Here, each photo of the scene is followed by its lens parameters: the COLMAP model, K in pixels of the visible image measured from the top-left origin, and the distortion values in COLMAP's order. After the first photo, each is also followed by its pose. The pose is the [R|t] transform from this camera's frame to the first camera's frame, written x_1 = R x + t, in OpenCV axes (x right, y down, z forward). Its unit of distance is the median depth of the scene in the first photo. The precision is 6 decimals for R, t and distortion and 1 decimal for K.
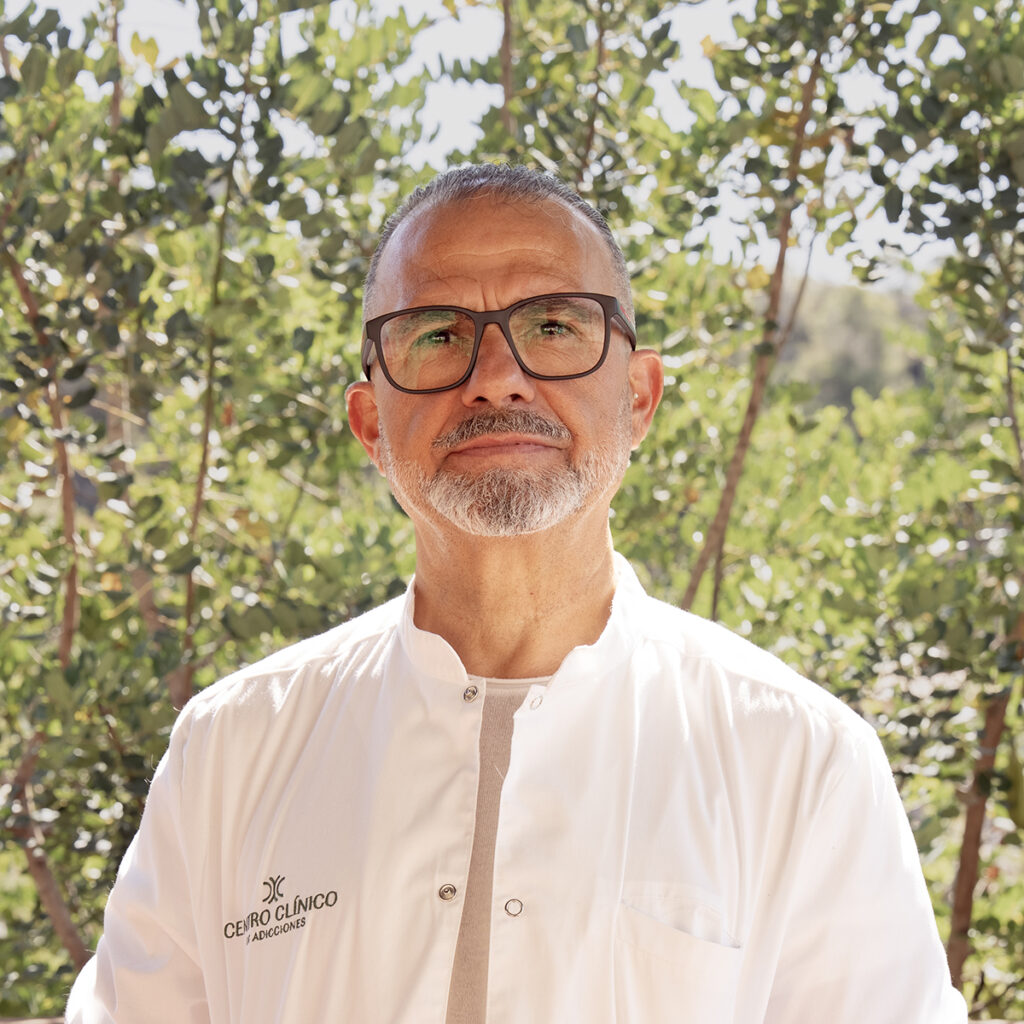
lens RADIAL K [[3139.0, 0, 513.6], [0, 3139.0, 492.6], [0, 0, 1]] dist [-2.921164, 65.294788]
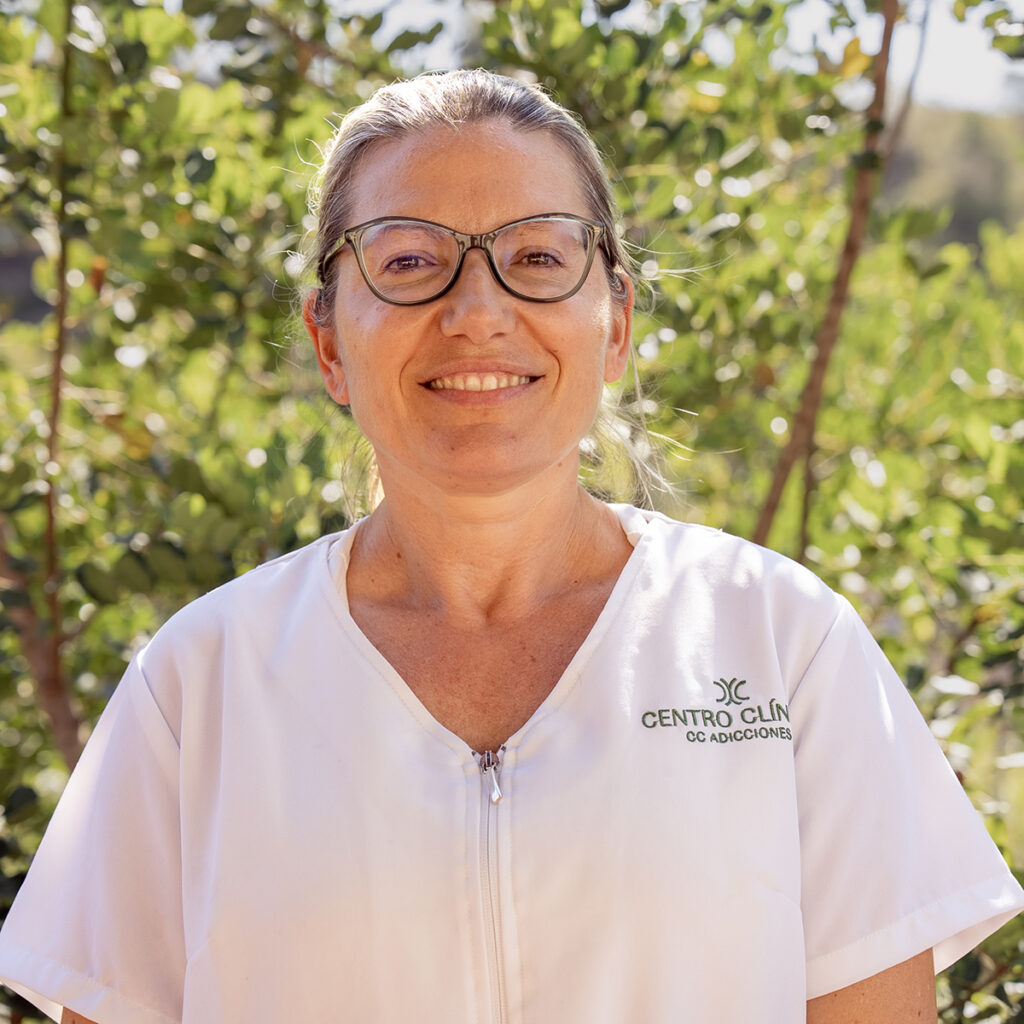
lens RADIAL K [[3582.7, 0, 512.0], [0, 3582.7, 512.0], [0, 0, 1]] dist [-0.075265, -3.977331]
pose [[0.999418, -0.028671, -0.018509, 0.013845], [0.029407, 0.998735, 0.040794, -0.002380], [0.017316, -0.041314, 0.998996, 0.184377]]
